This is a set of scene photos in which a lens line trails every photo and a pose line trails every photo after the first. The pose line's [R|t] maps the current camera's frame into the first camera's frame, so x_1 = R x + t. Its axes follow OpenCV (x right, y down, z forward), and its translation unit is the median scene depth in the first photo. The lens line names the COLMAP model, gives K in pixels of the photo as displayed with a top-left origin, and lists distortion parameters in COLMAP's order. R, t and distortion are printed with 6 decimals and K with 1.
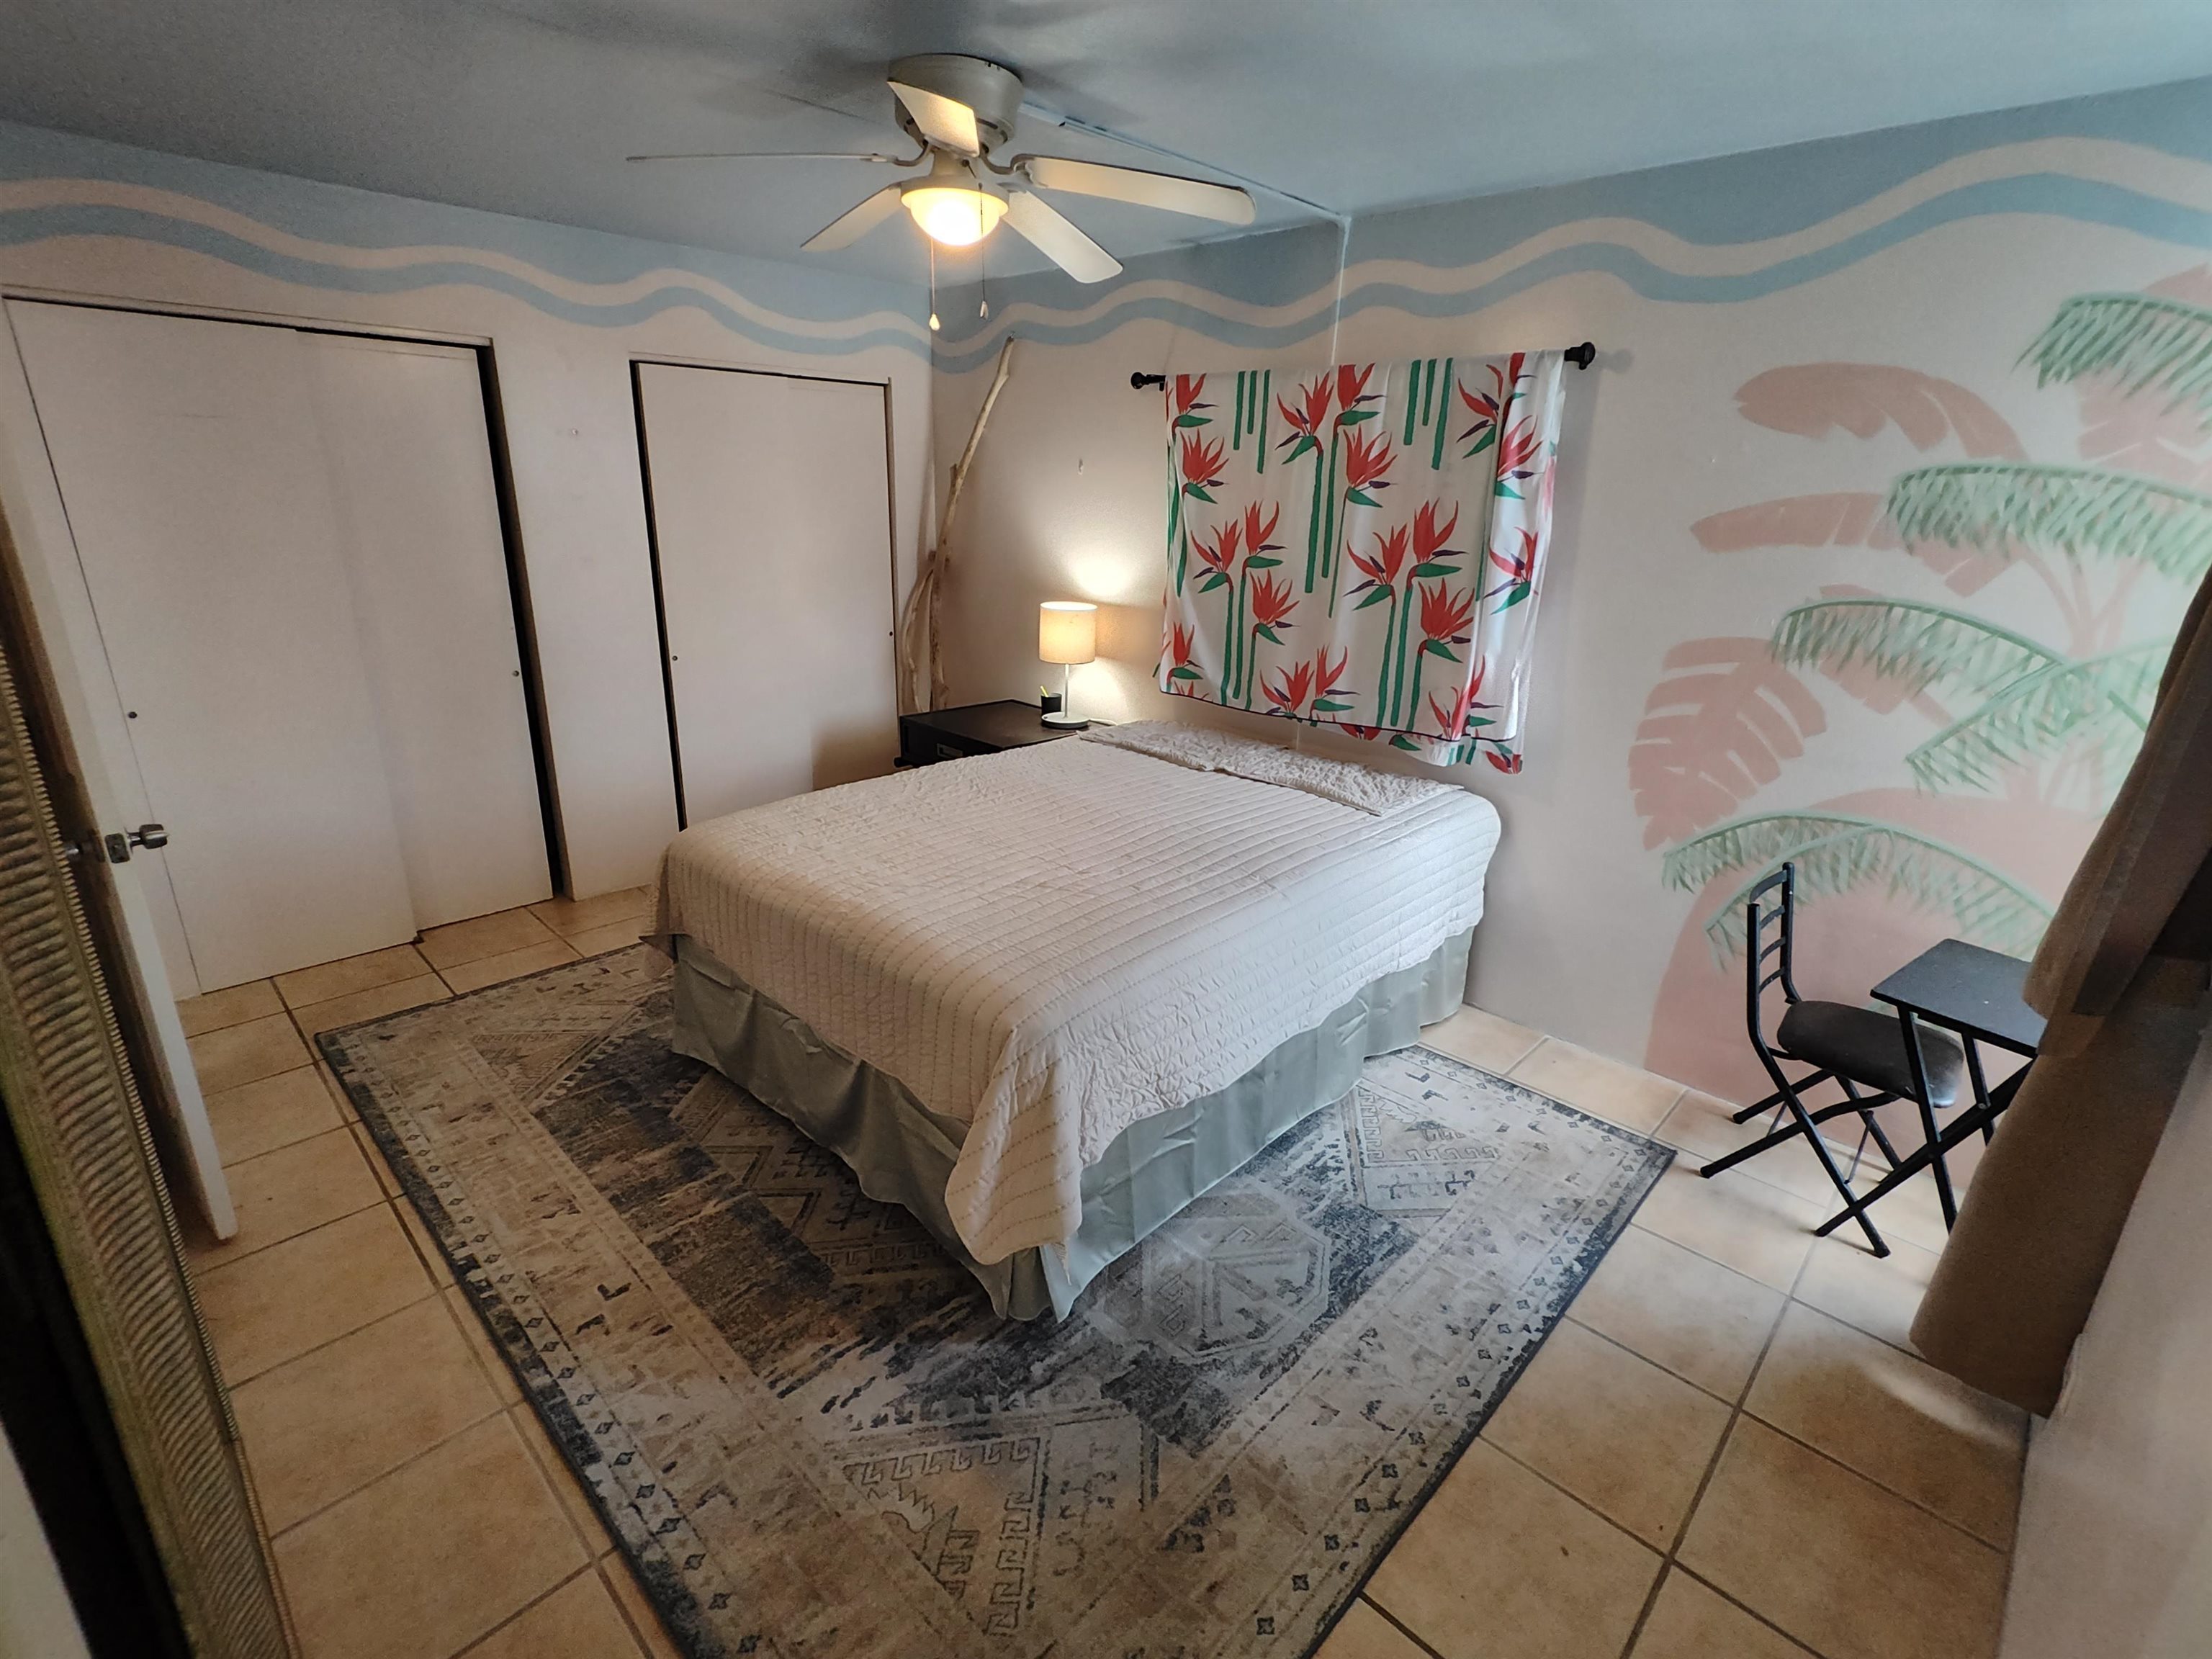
lens RADIAL K [[1030.0, 0, 1095.0], [0, 1030.0, 833.6], [0, 0, 1]] dist [-0.005257, -0.001362]
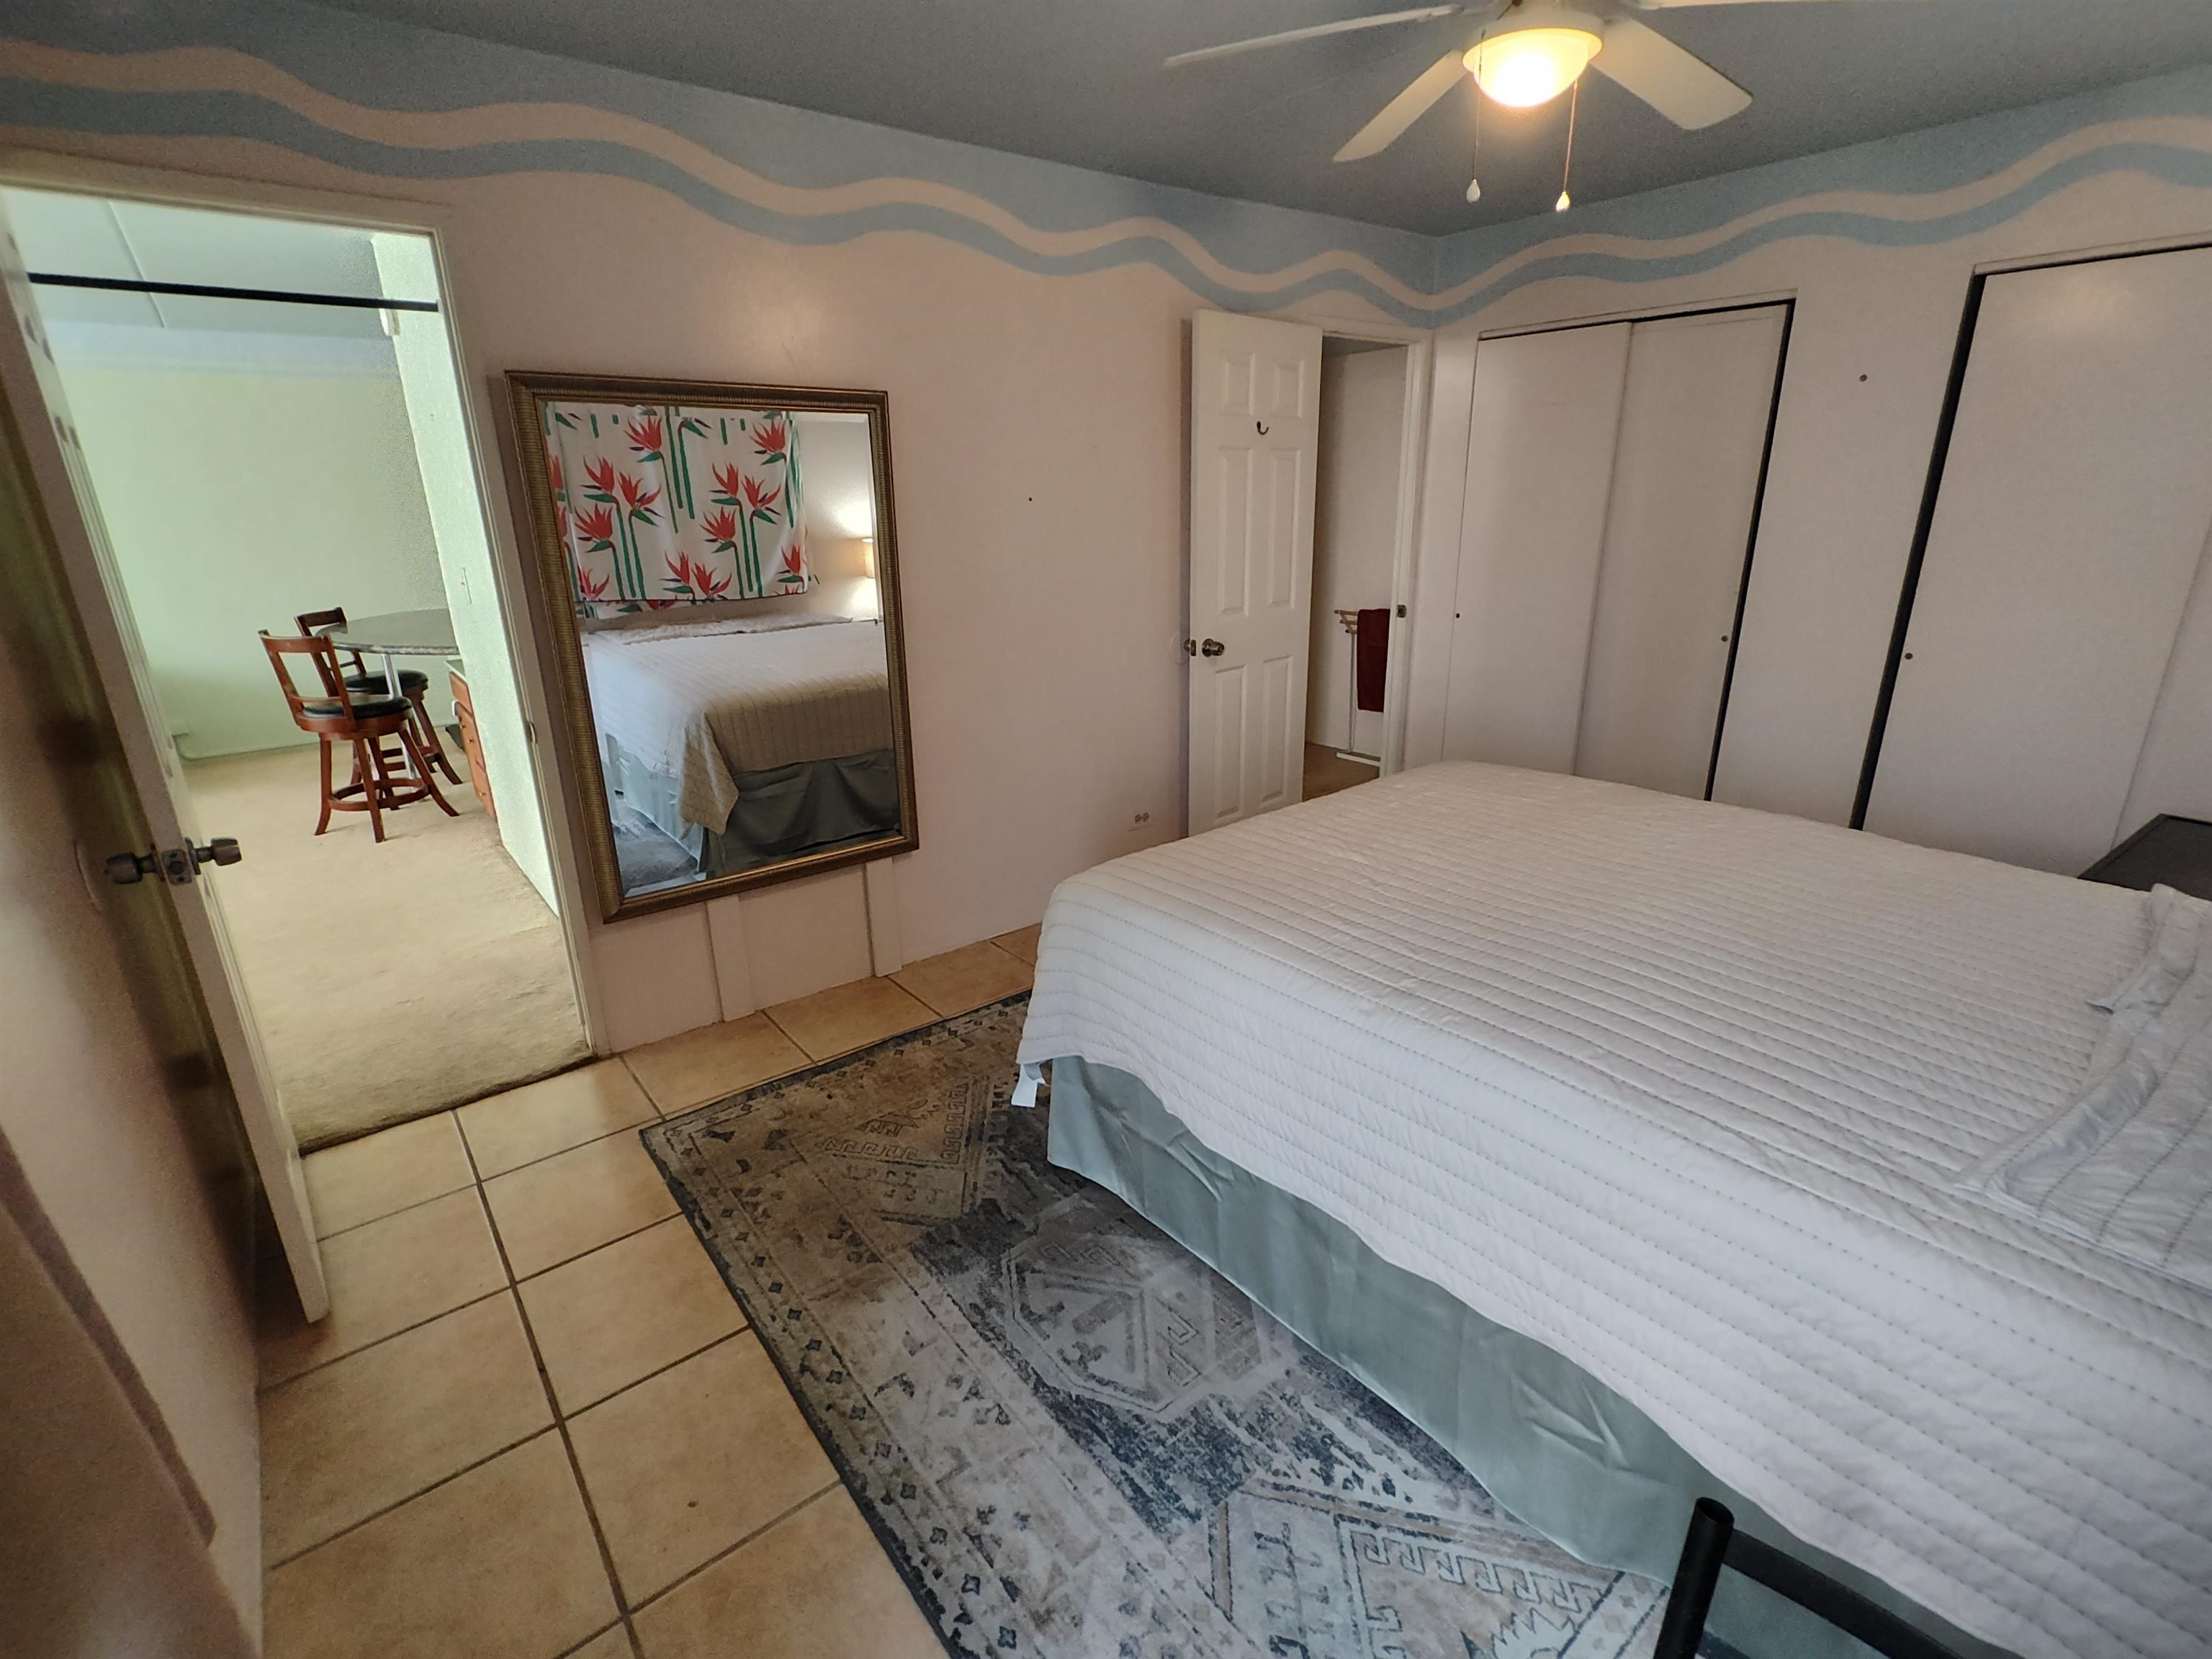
lens RADIAL K [[1030.0, 0, 1098.2], [0, 1030.0, 824.5], [0, 0, 1]] dist [-0.005257, -0.001362]
pose [[-0.133520, 0.287459, -0.948441, 0.914877], [-0.299959, 0.900400, 0.315126, -0.228796], [0.944562, 0.326569, -0.033996, 0.956131]]
